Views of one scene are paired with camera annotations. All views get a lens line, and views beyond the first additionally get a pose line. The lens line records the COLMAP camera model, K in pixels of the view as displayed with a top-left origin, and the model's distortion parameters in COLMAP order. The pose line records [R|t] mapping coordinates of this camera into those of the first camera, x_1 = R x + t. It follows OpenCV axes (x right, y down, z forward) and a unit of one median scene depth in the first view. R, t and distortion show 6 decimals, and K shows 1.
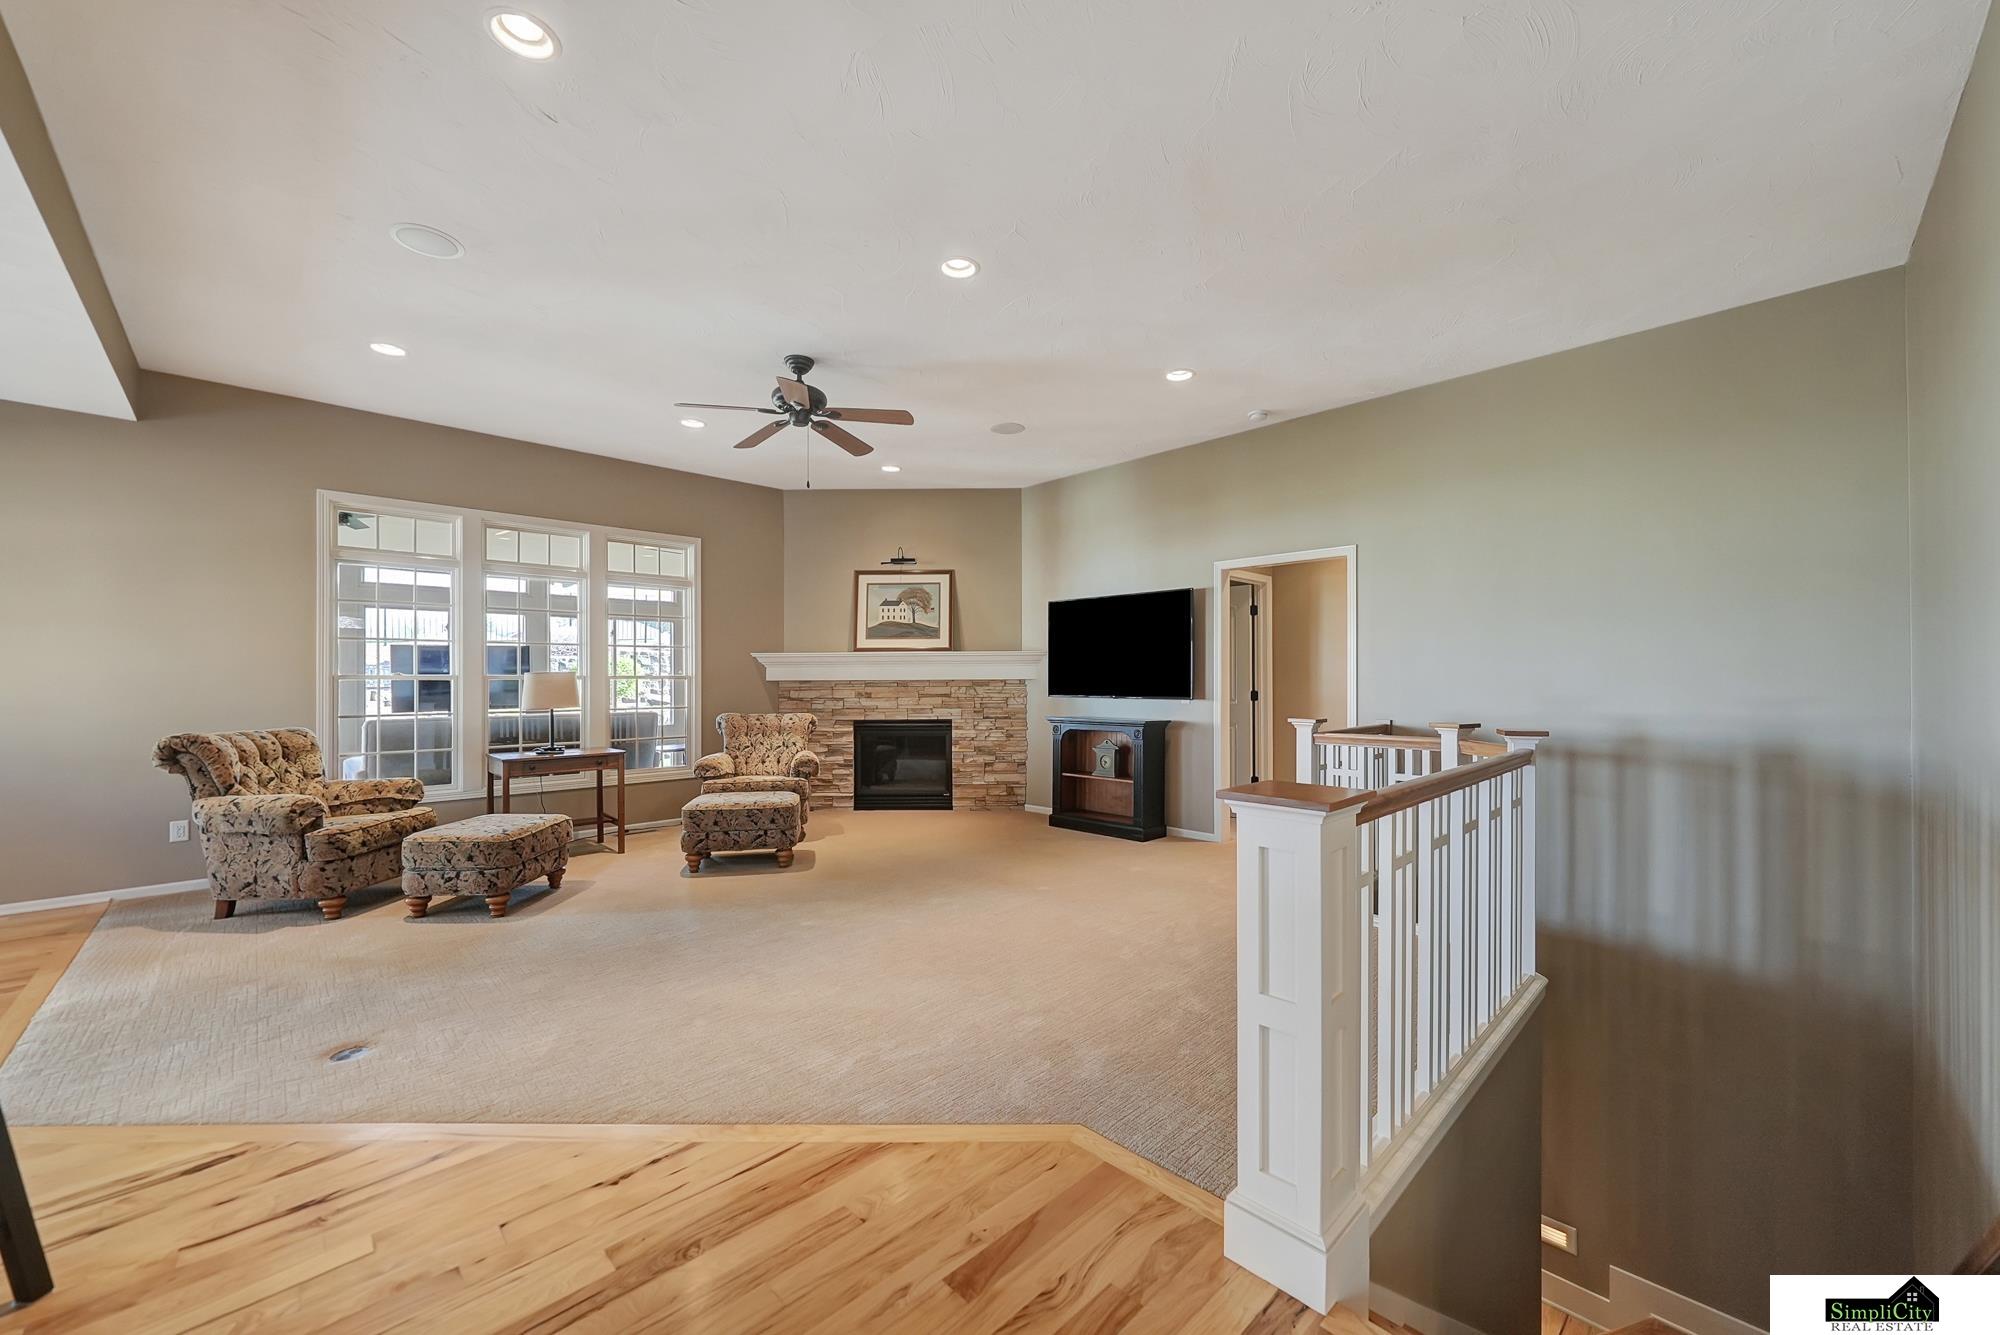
lens RADIAL K [[754.2, 0, 1007.9], [0, 754.2, 679.9], [0, 0, 1]] dist [-0.002503, 0.000920]
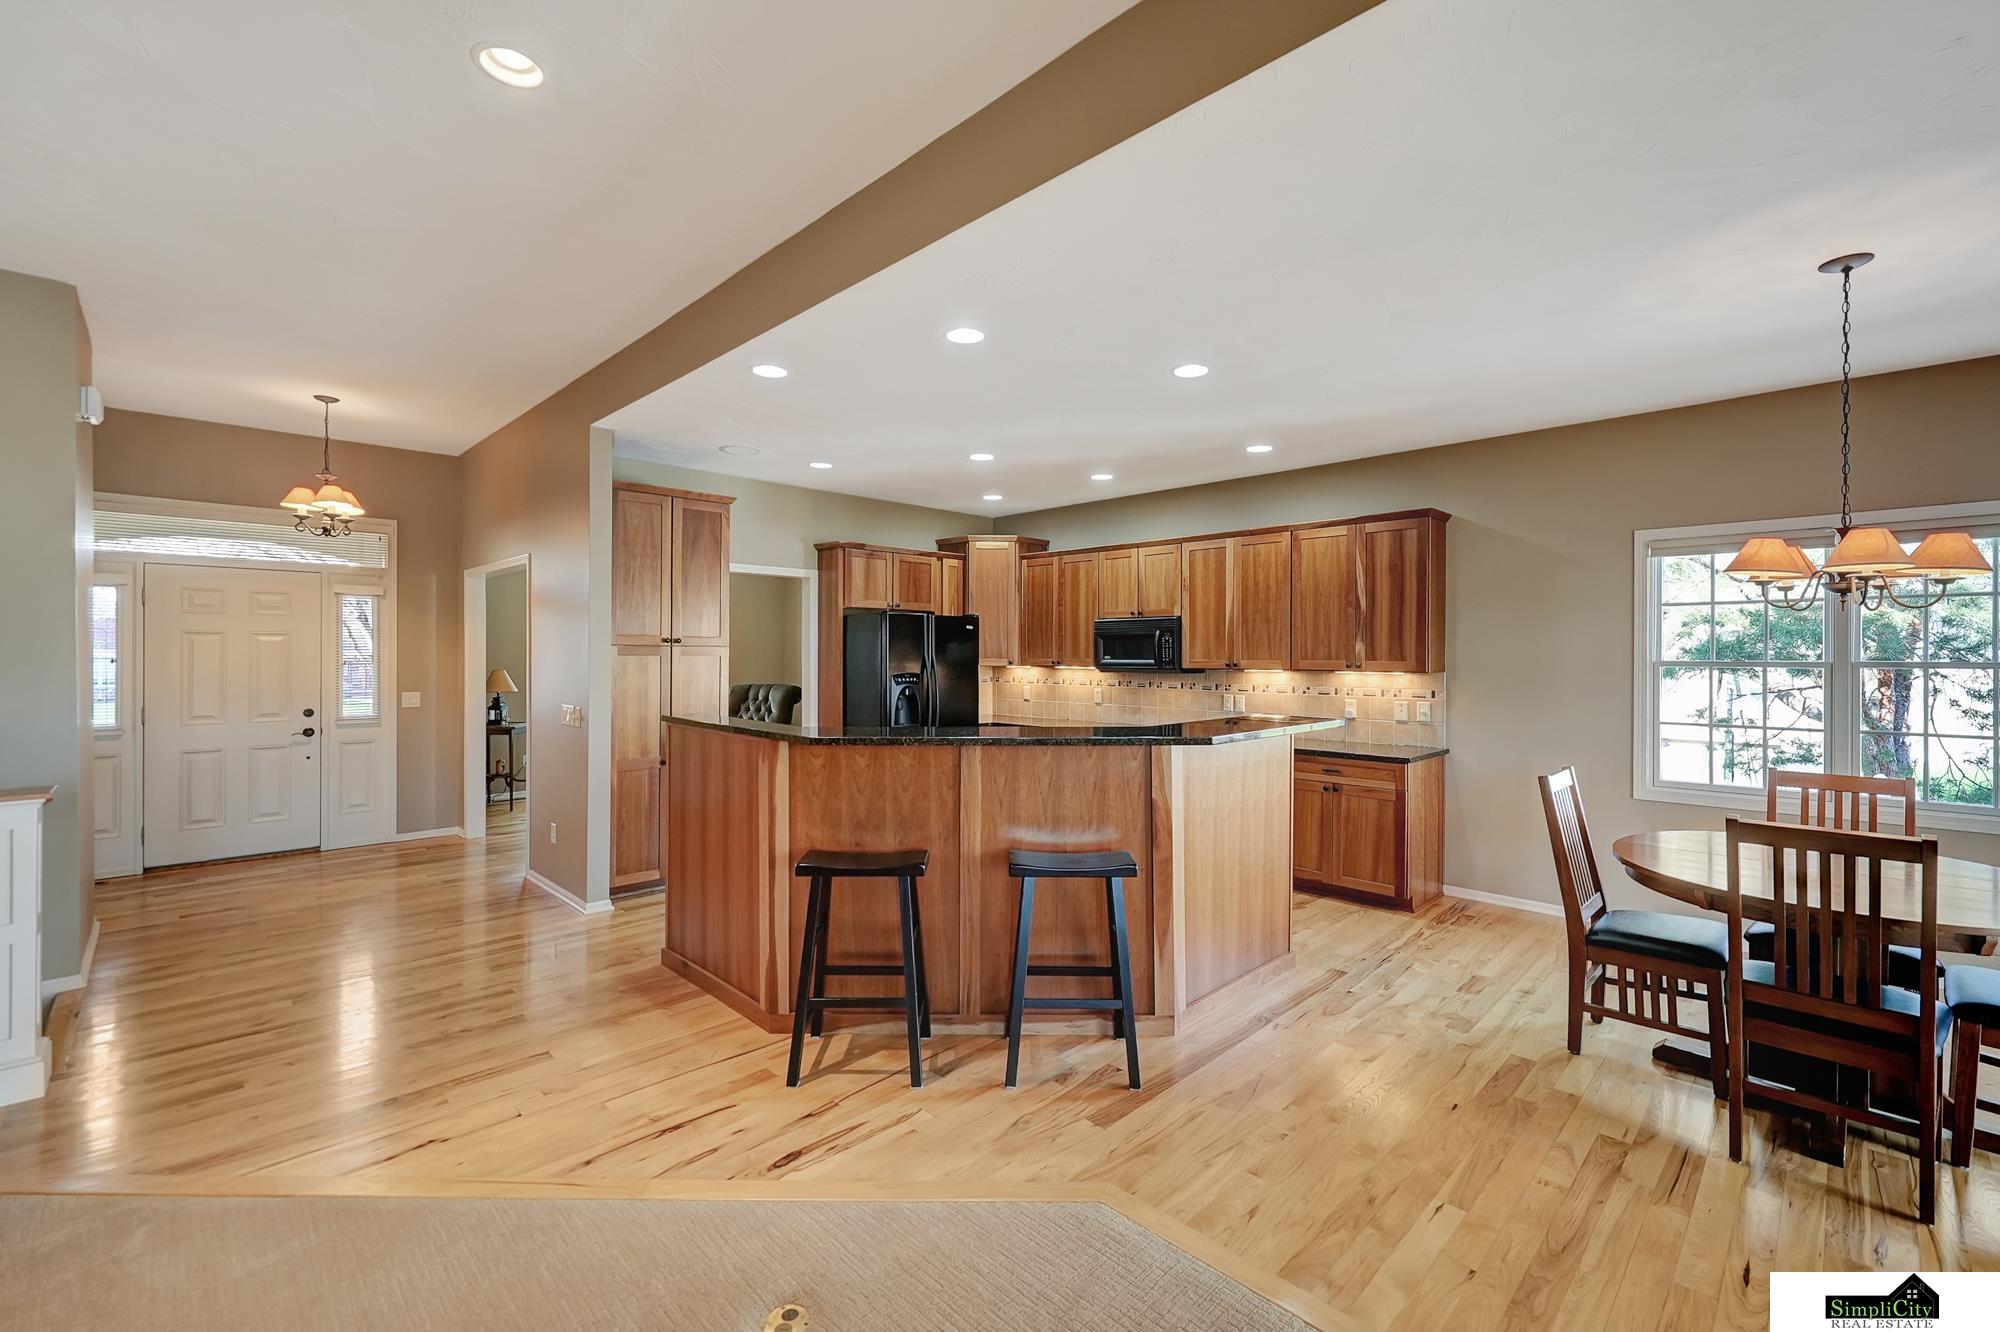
lens RADIAL K [[839.6, 0, 1024.2], [0, 839.6, 650.1], [0, 0, 1]] dist [-0.010259, 0.000646]
pose [[-0.999824, 0.000358, -0.018775, -0.494133], [0.000322, 0.999998, 0.001922, -0.044680], [0.018776, 0.001916, -0.999822, 0.810028]]
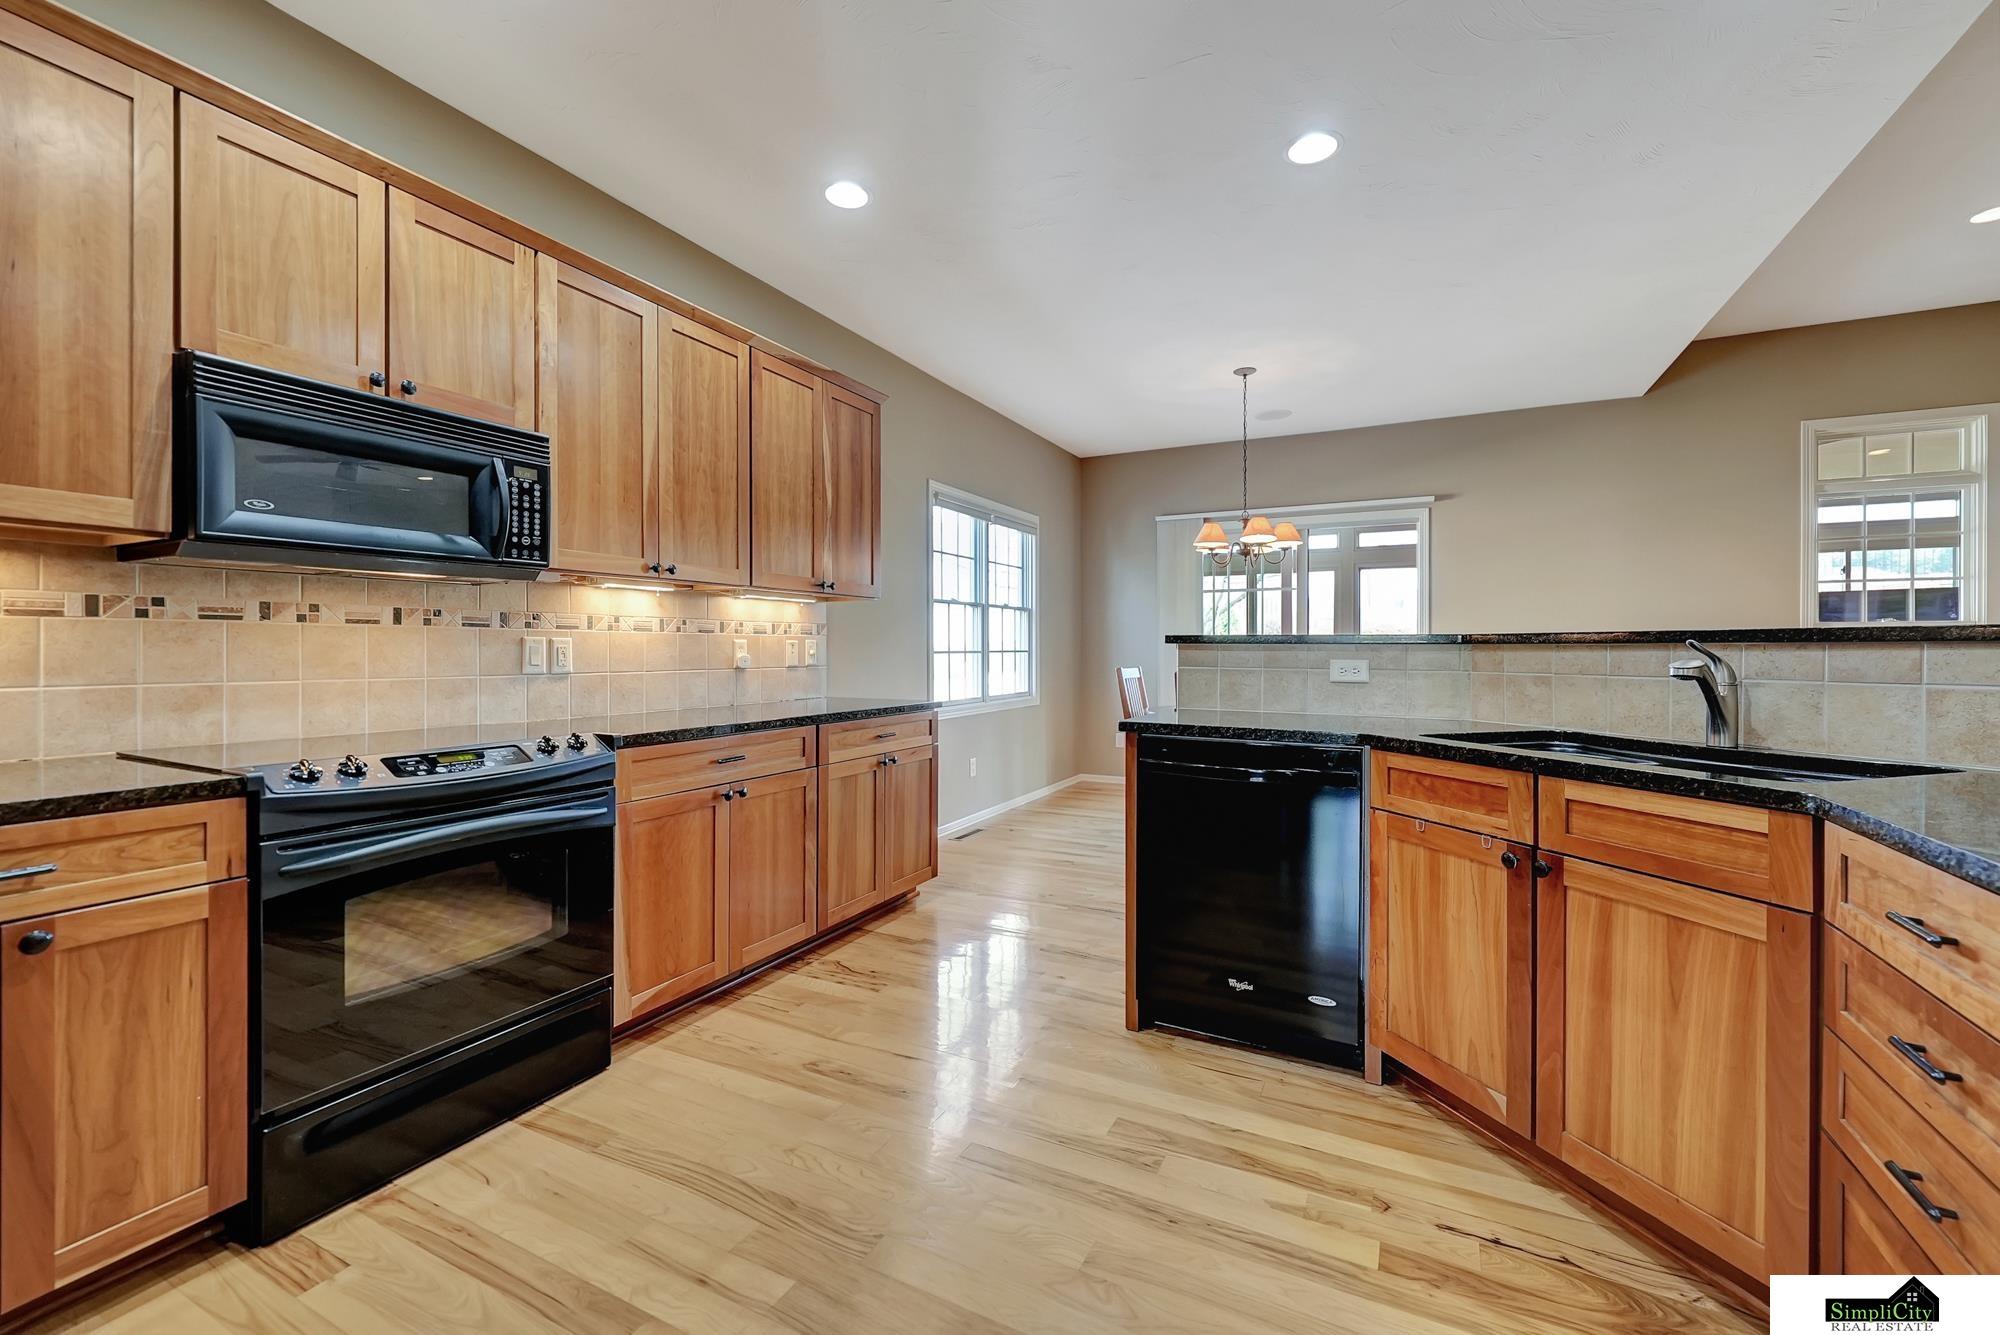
lens RADIAL K [[817.9, 0, 1016.7], [0, 817.9, 649.9], [0, 0, 1]] dist [-0.008816, 0.000241]
pose [[0.318664, 0.002604, -0.947864, -0.236043], [-0.001384, 0.999996, 0.002282, 0.024495], [0.947867, 0.000585, 0.318667, -0.205371]]
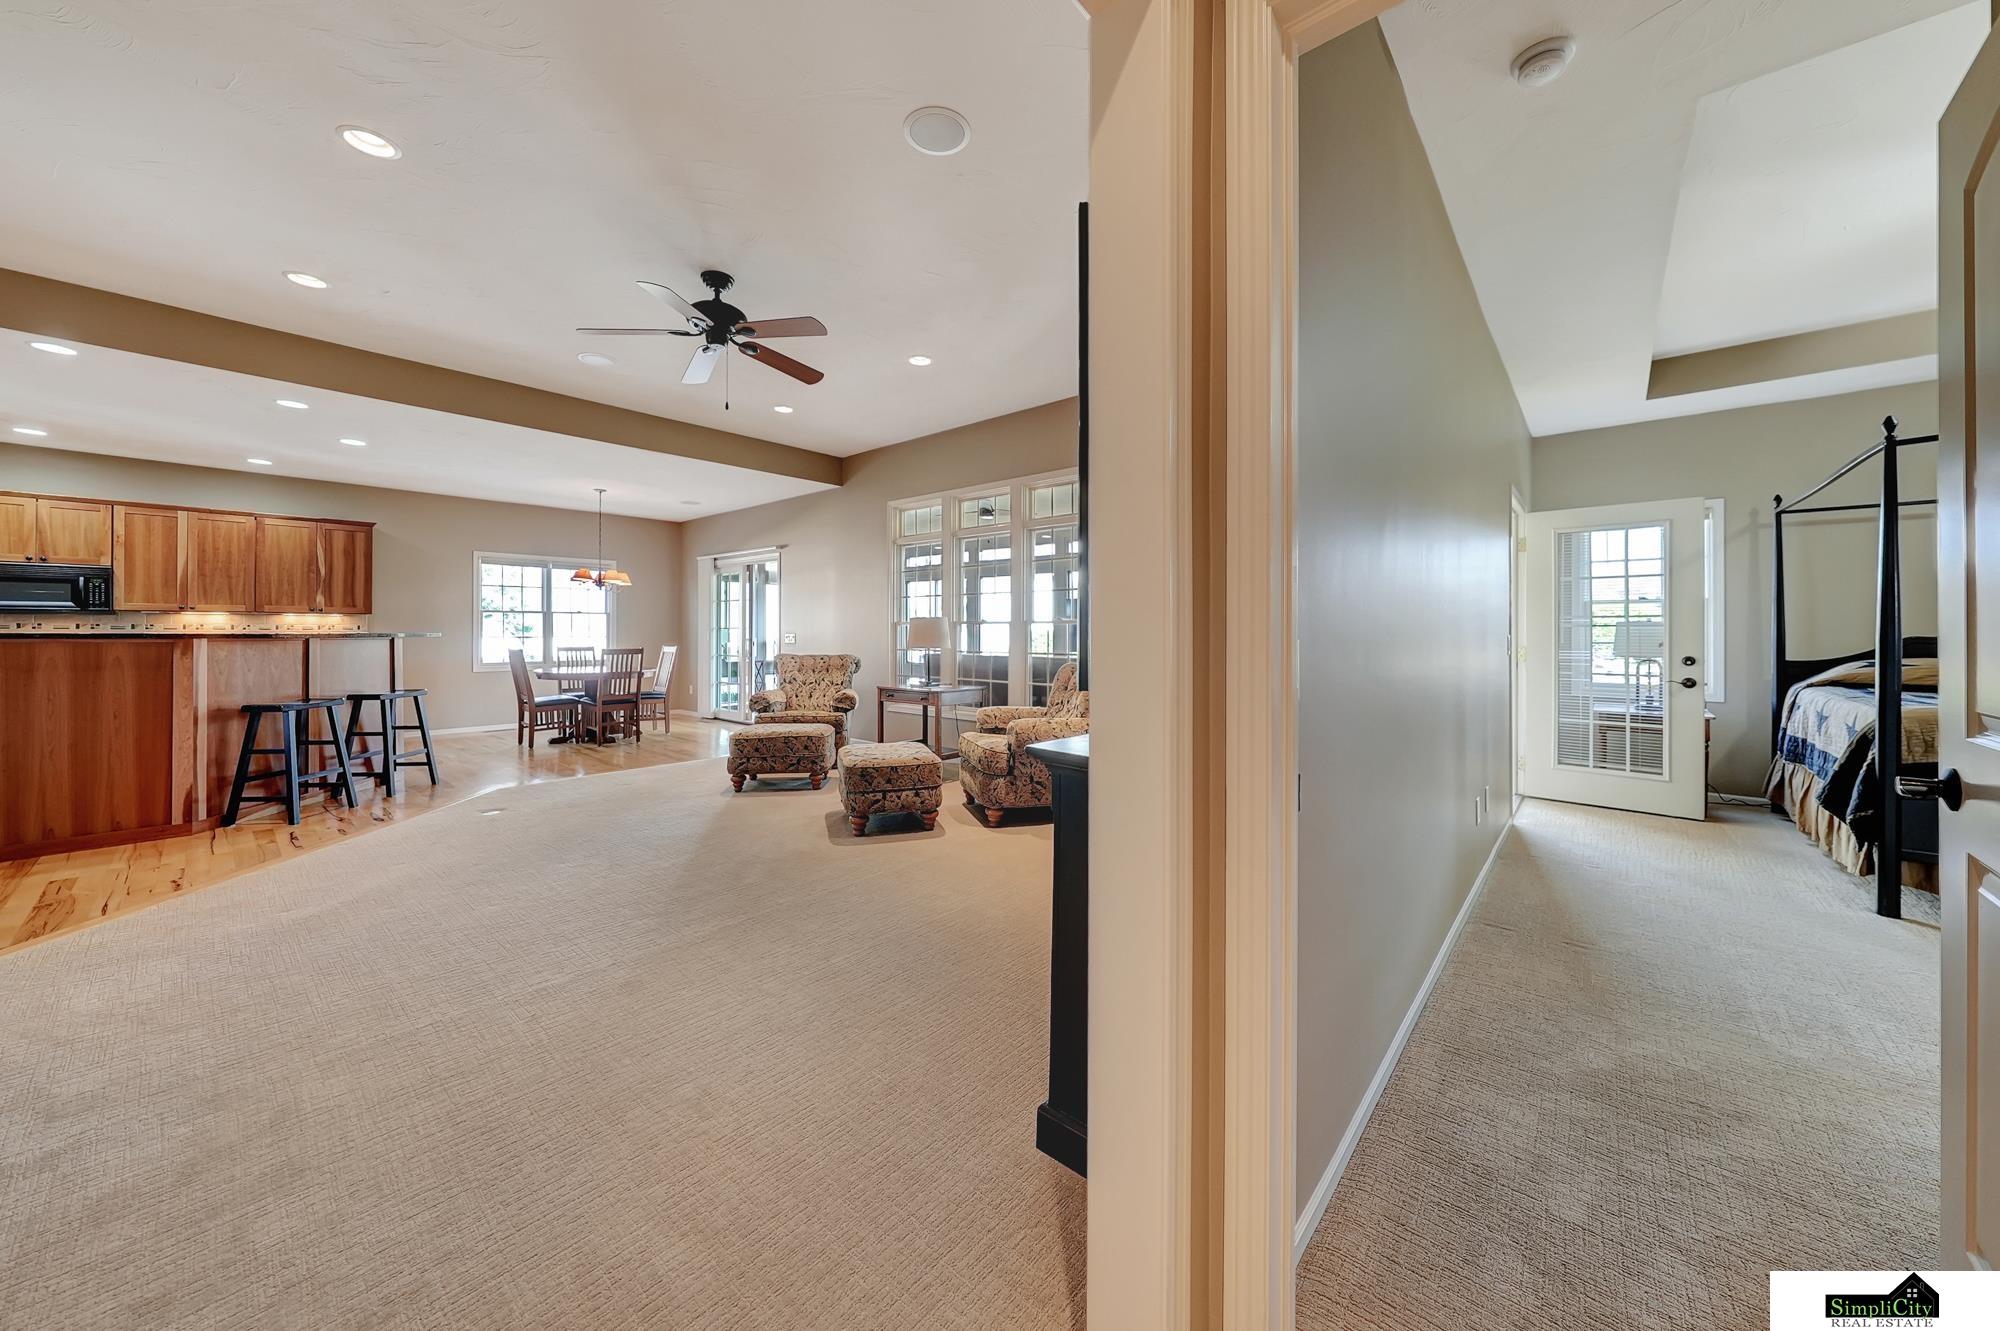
lens RADIAL K [[696.7, 0, 1000.0], [0, 696.7, 630.9], [0, 0, 1]] dist [-0.004673, 0.001107]
pose [[0.077216, 0.000105, -0.997014, 0.486586], [-0.003613, 0.999993, -0.000174, 0.010269], [0.997008, 0.003615, 0.077216, 1.017334]]
